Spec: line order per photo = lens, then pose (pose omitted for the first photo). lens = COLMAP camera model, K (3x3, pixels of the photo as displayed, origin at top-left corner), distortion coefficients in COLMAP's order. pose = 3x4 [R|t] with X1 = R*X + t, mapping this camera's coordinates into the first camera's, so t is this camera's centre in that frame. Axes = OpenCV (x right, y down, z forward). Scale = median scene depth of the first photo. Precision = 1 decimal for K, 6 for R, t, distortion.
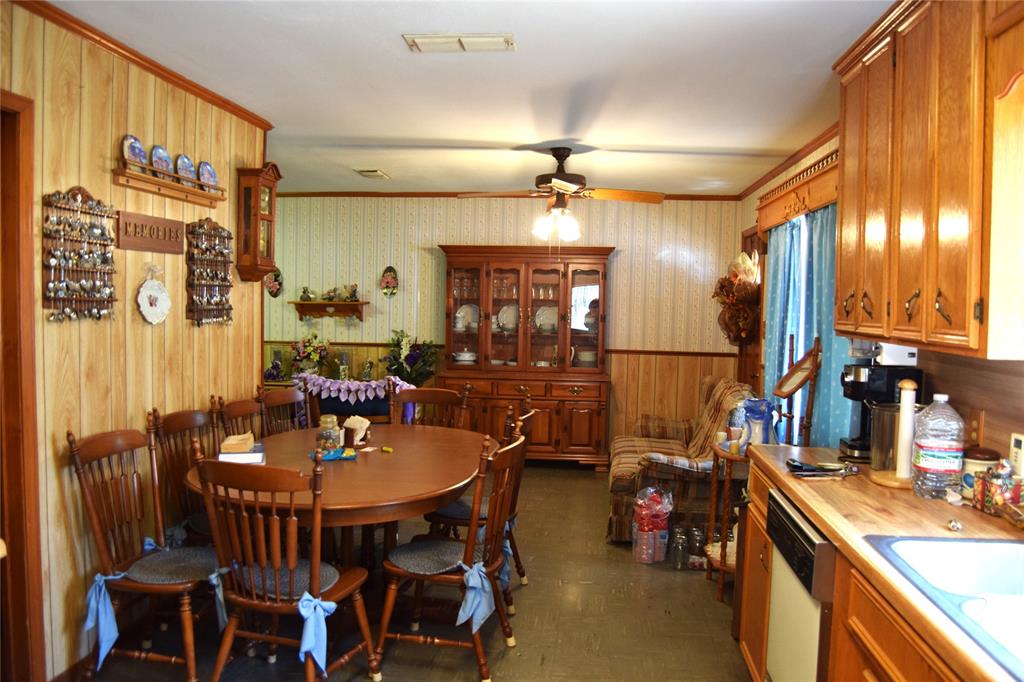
lens RADIAL K [[800.3, 0, 516.3], [0, 800.3, 342.4], [0, 0, 1]] dist [-0.084870, 0.028639]
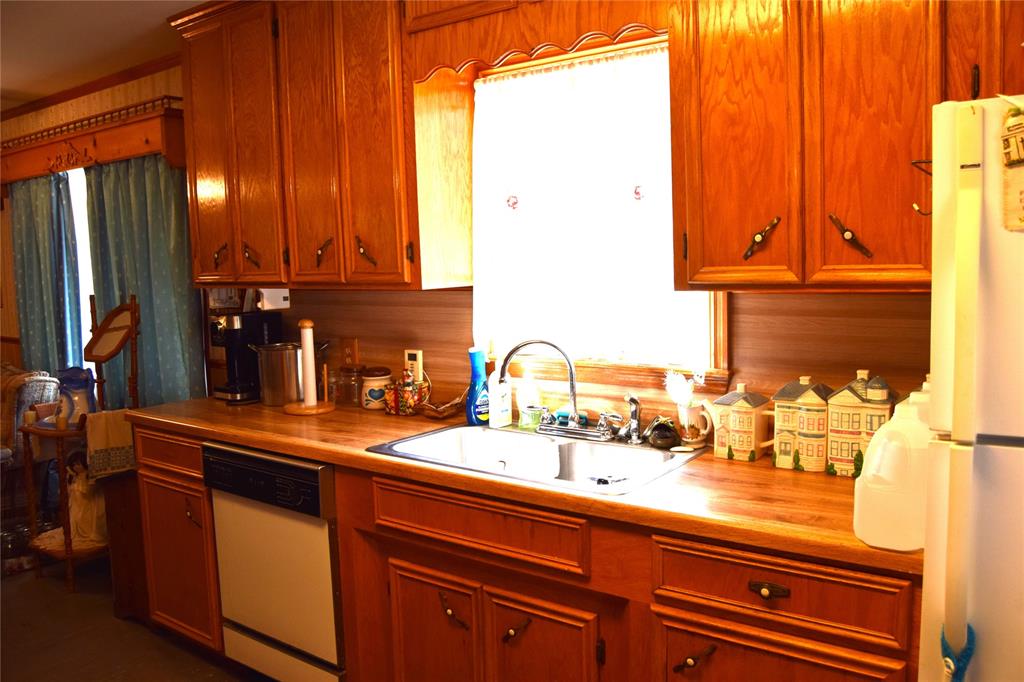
lens RADIAL K [[800.3, 0, 518.5], [0, 800.3, 341.3], [0, 0, 1]] dist [-0.084870, 0.028639]
pose [[0.500707, -0.115351, 0.857897, -0.385401], [0.076244, 0.993106, 0.089031, 0.000759], [-0.862253, 0.020831, 0.506050, 0.179731]]
